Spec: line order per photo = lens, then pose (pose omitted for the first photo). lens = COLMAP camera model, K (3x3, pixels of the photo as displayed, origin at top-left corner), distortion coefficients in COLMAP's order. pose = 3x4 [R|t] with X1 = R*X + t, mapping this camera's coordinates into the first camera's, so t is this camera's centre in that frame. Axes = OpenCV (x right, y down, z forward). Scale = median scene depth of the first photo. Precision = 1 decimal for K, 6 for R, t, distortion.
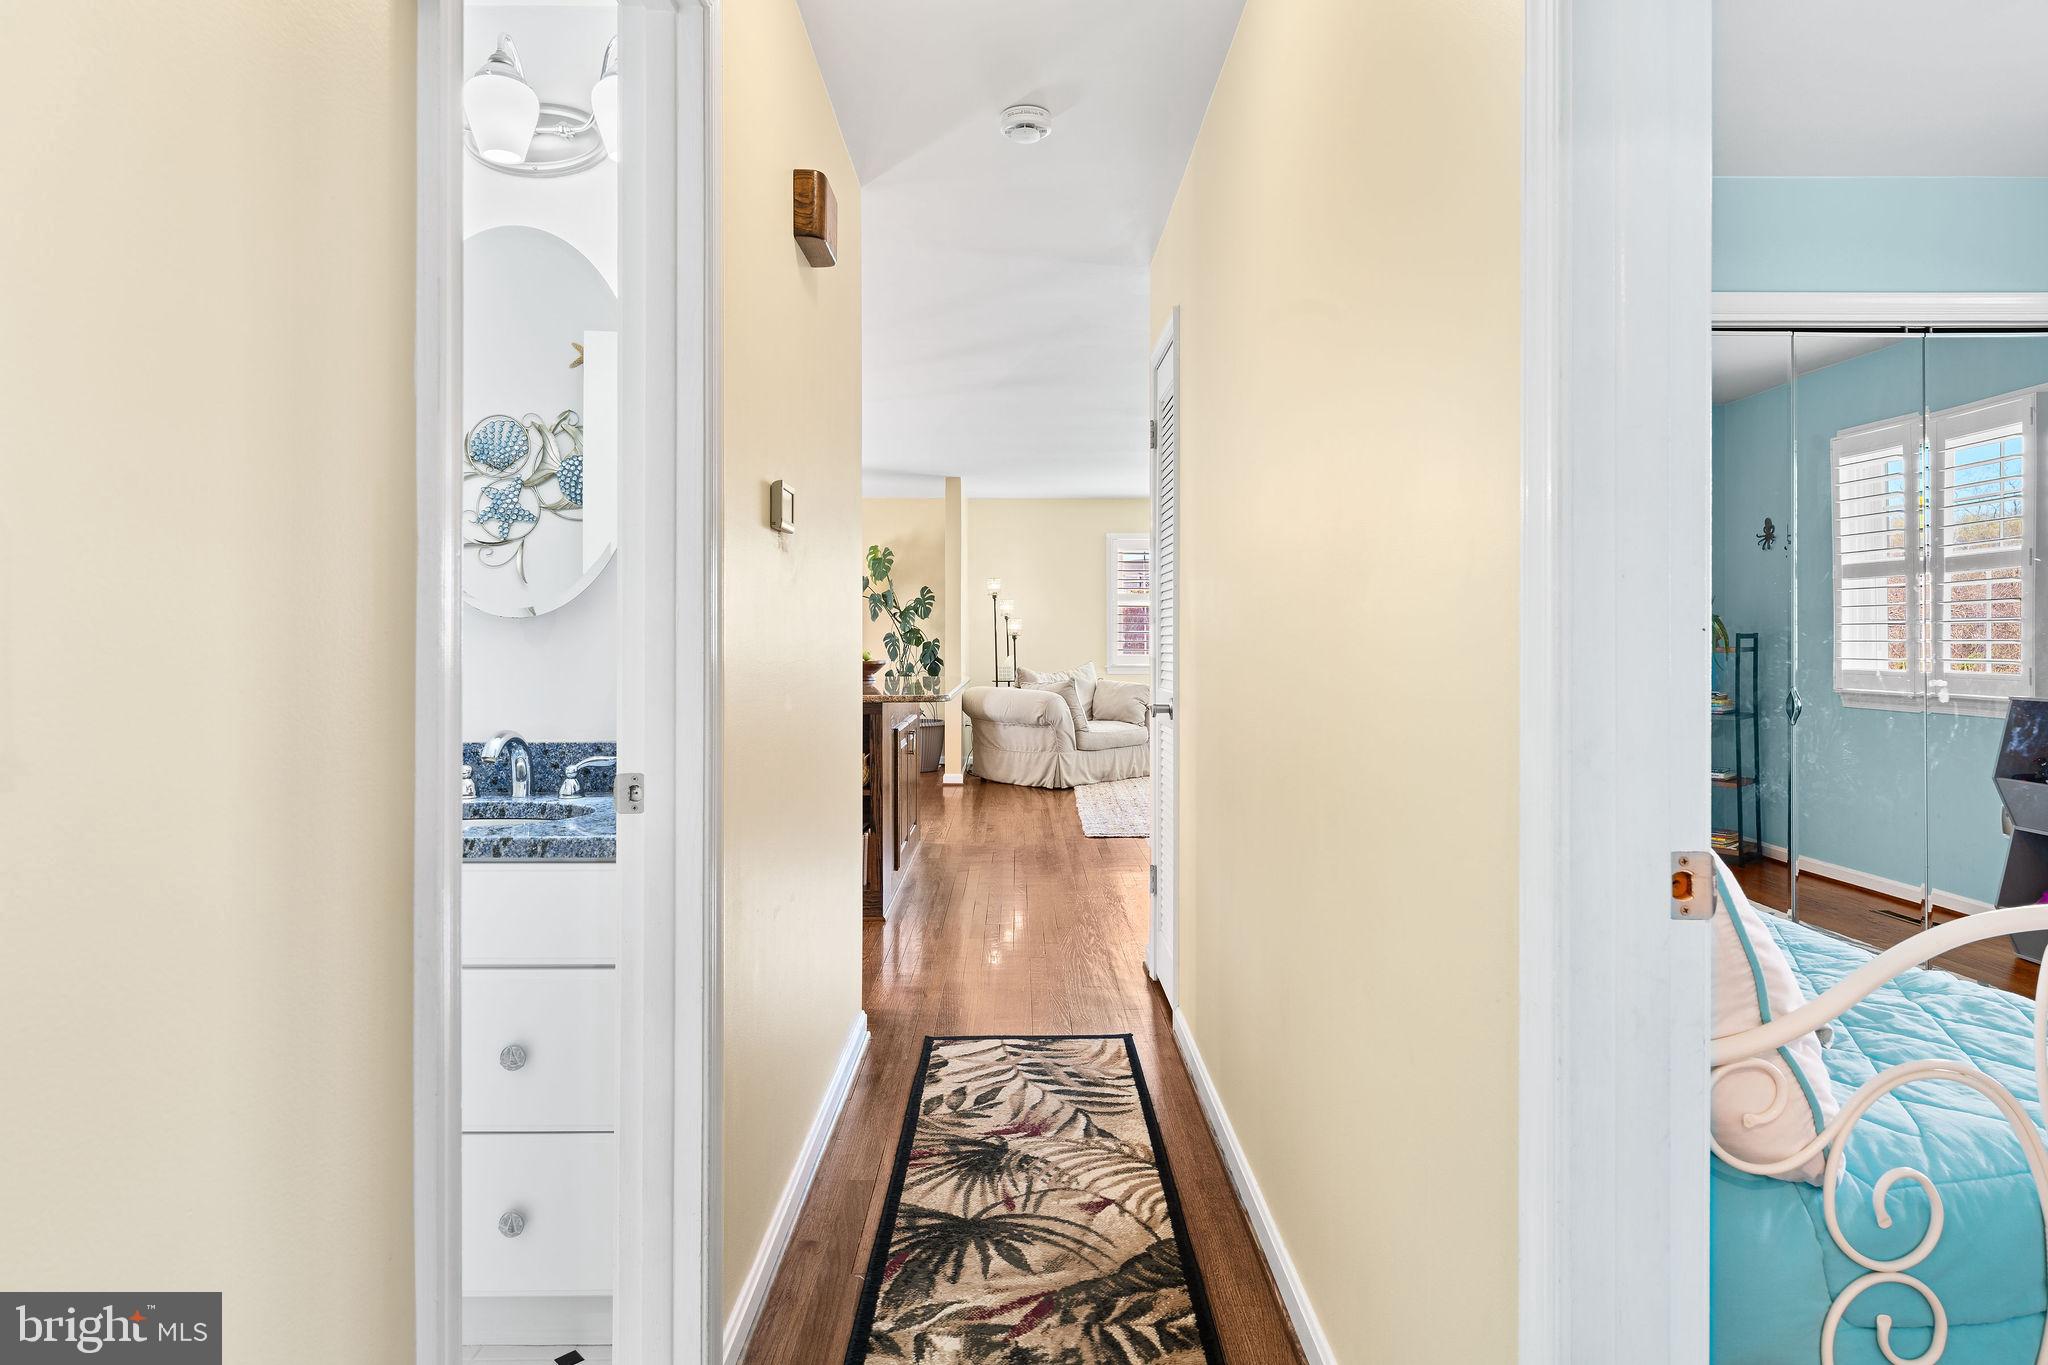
lens RADIAL K [[1159.2, 0, 1009.8], [0, 1159.2, 629.9], [0, 0, 1]] dist [-0.003340, 0.000241]
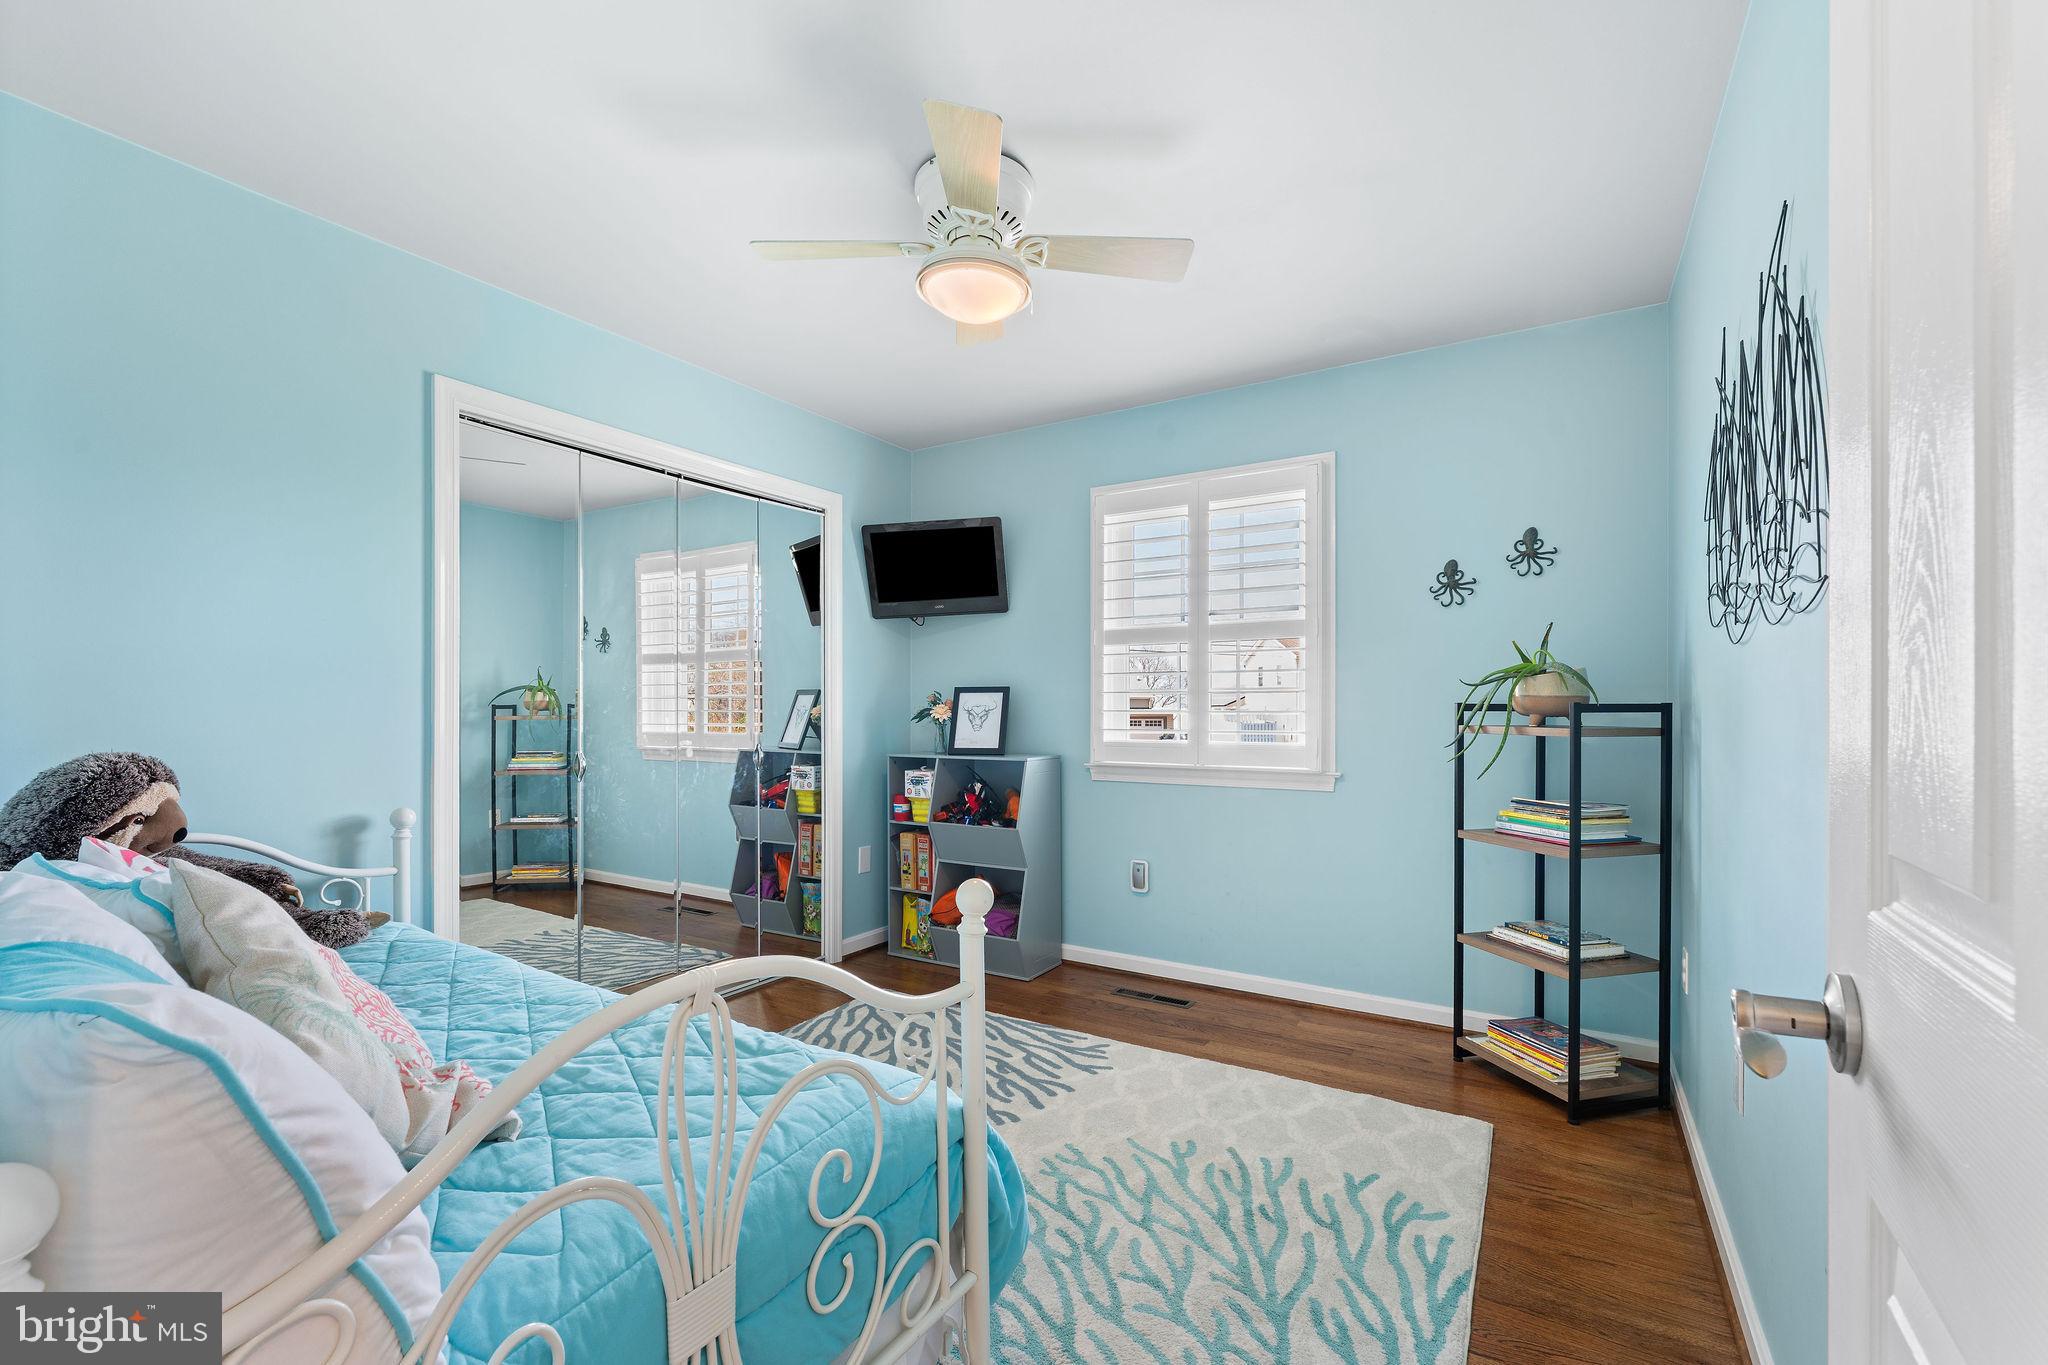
lens RADIAL K [[825.6, 0, 1026.9], [0, 825.6, 701.0], [0, 0, 1]] dist [0.000713, -0.001352]
pose [[0.529704, 0.006698, 0.848156, 0.204499], [-0.005560, 0.999975, -0.004425, -0.000015], [-0.848165, -0.002372, 0.529728, 0.162576]]
